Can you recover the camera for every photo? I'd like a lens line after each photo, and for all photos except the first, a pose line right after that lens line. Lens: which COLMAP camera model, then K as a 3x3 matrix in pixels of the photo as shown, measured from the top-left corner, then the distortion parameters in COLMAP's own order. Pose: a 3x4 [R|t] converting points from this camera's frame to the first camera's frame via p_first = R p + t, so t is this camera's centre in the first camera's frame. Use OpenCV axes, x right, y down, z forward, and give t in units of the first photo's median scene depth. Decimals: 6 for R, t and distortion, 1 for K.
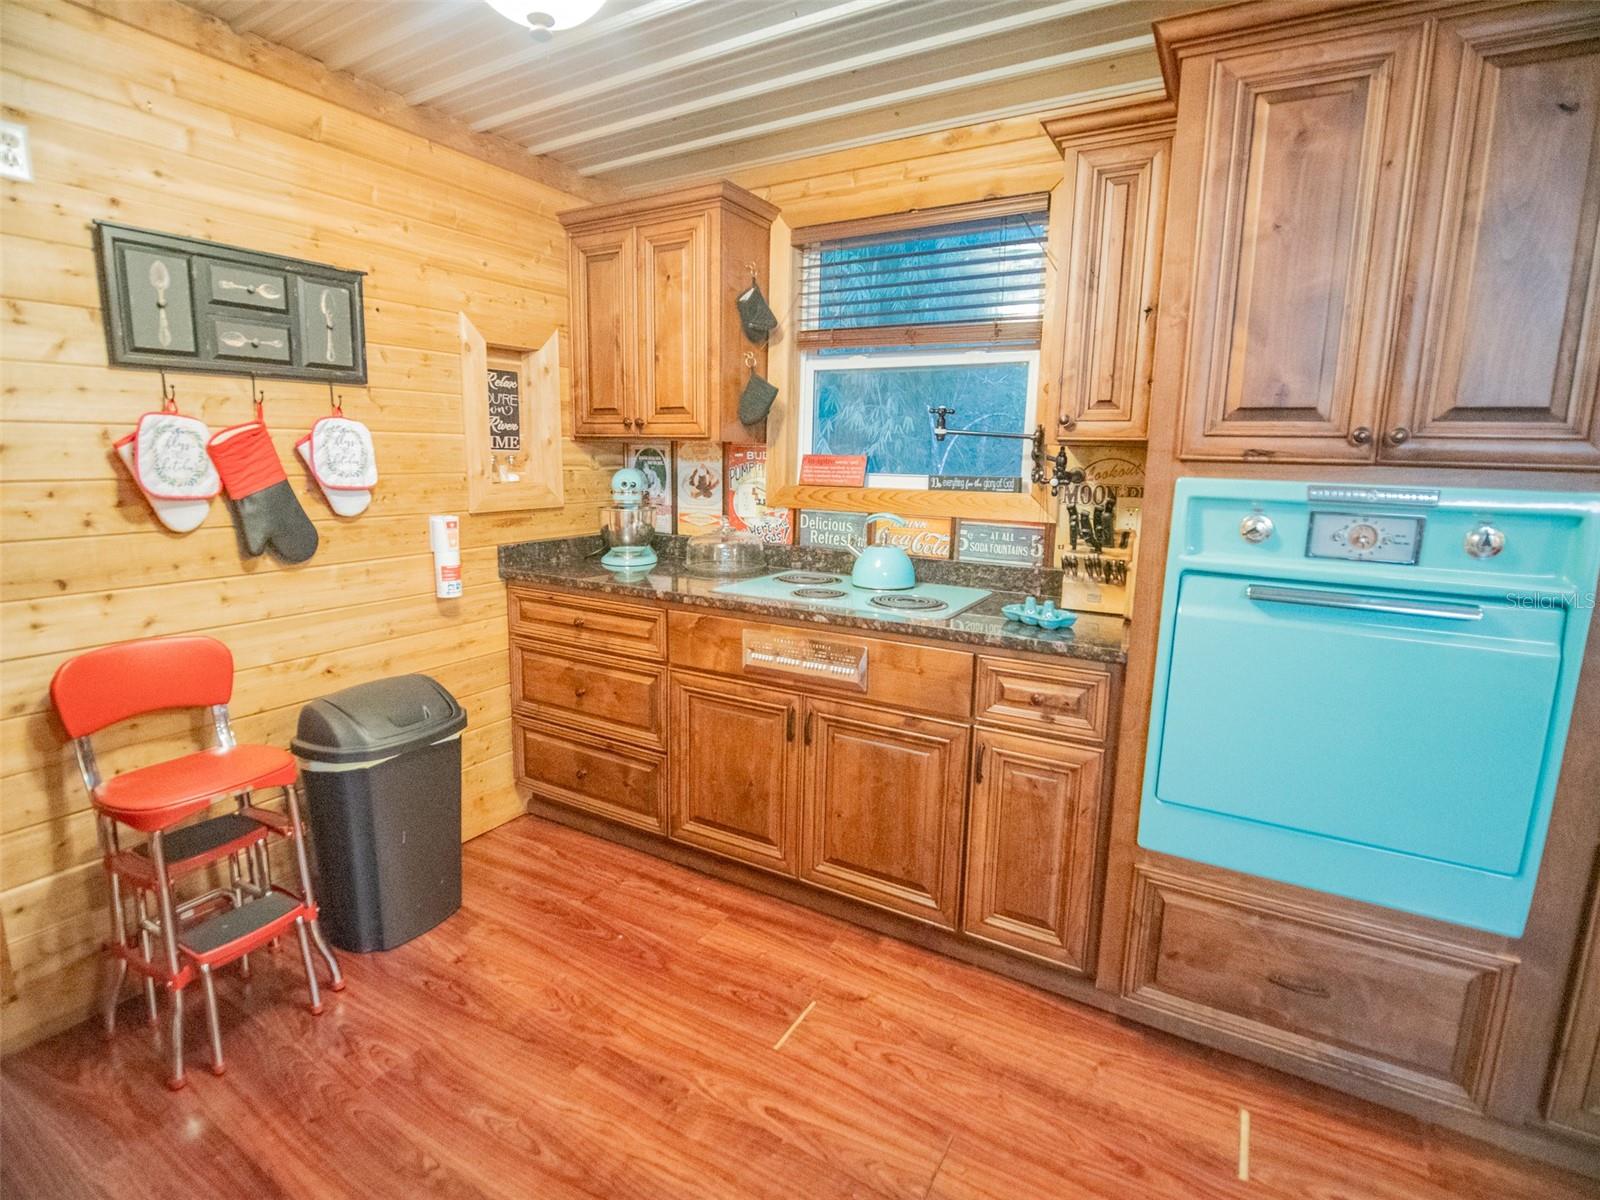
lens RADIAL K [[778.9, 0, 793.3], [0, 778.9, 582.1], [0, 0, 1]] dist [-0.010444, -0.003599]
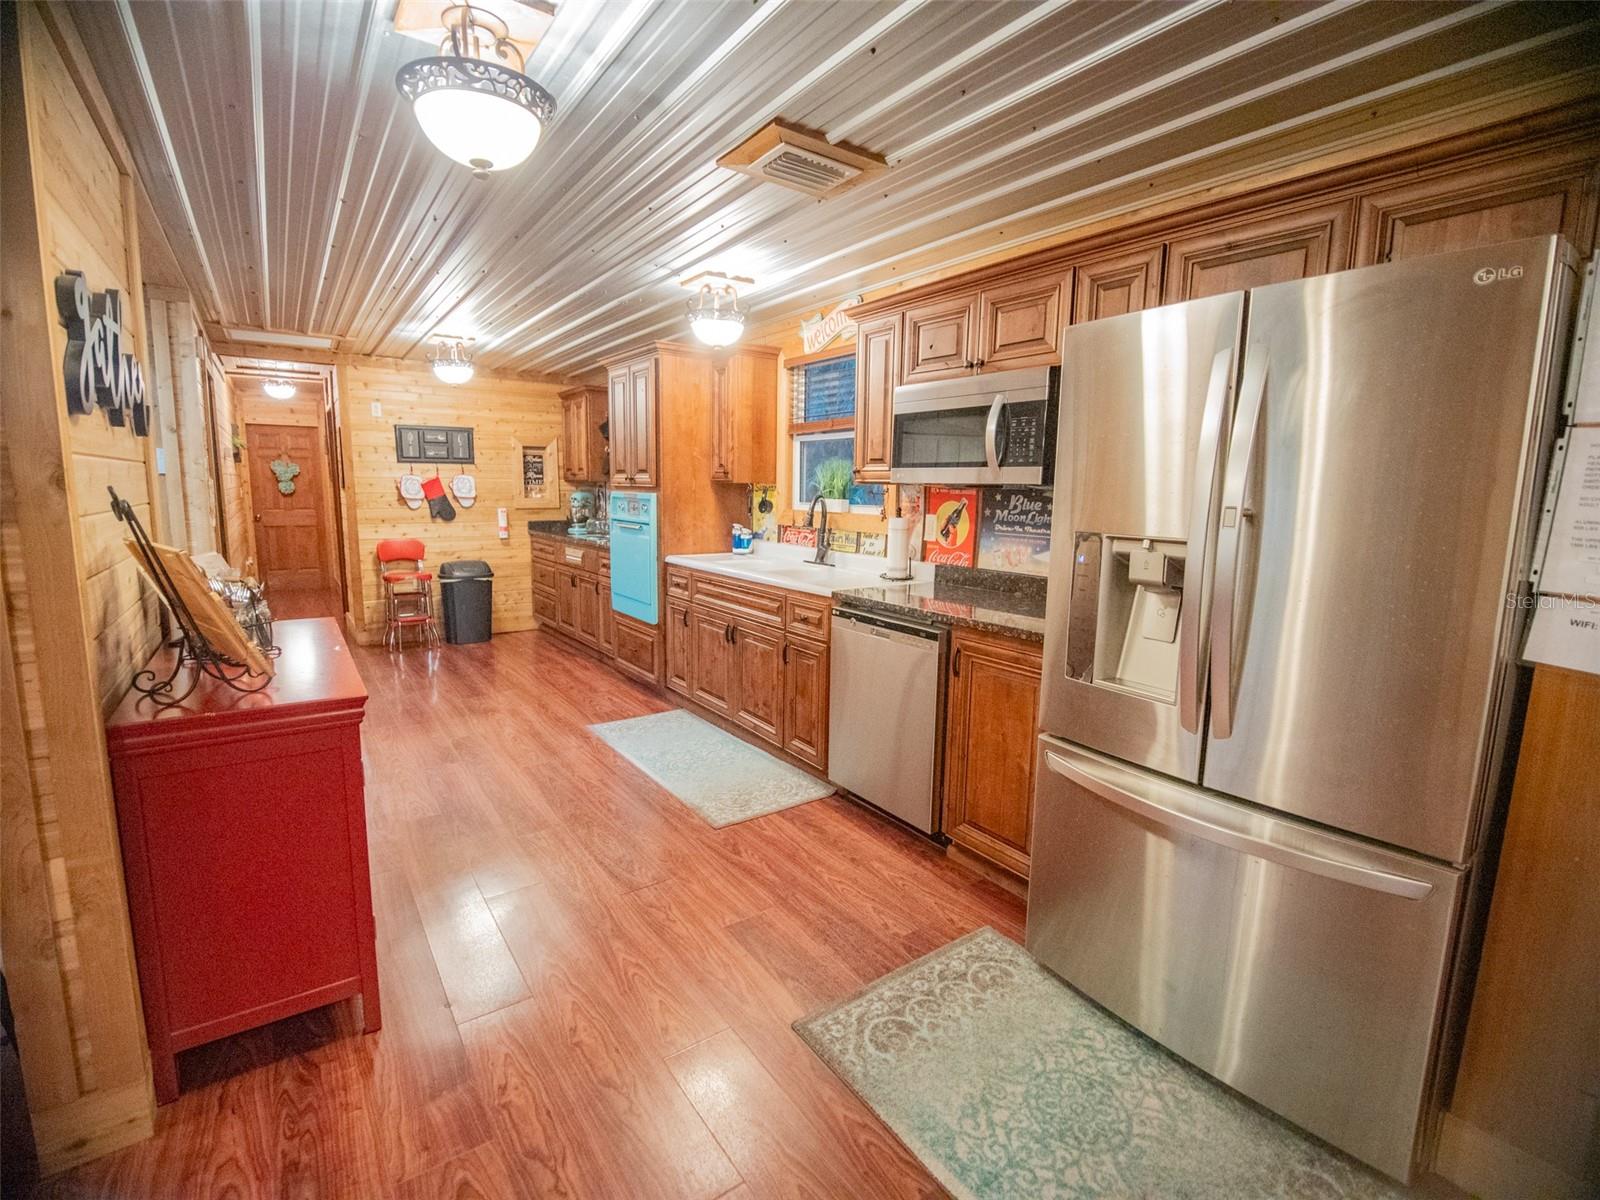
lens RADIAL K [[726.6, 0, 795.4], [0, 726.6, 591.7], [0, 0, 1]] dist [-0.015964, -0.001428]
pose [[0.914658, 0.052564, -0.400797, 1.701058], [-0.063027, 0.997928, -0.012958, 0.195445], [0.399285, 0.037114, 0.916075, -1.034651]]
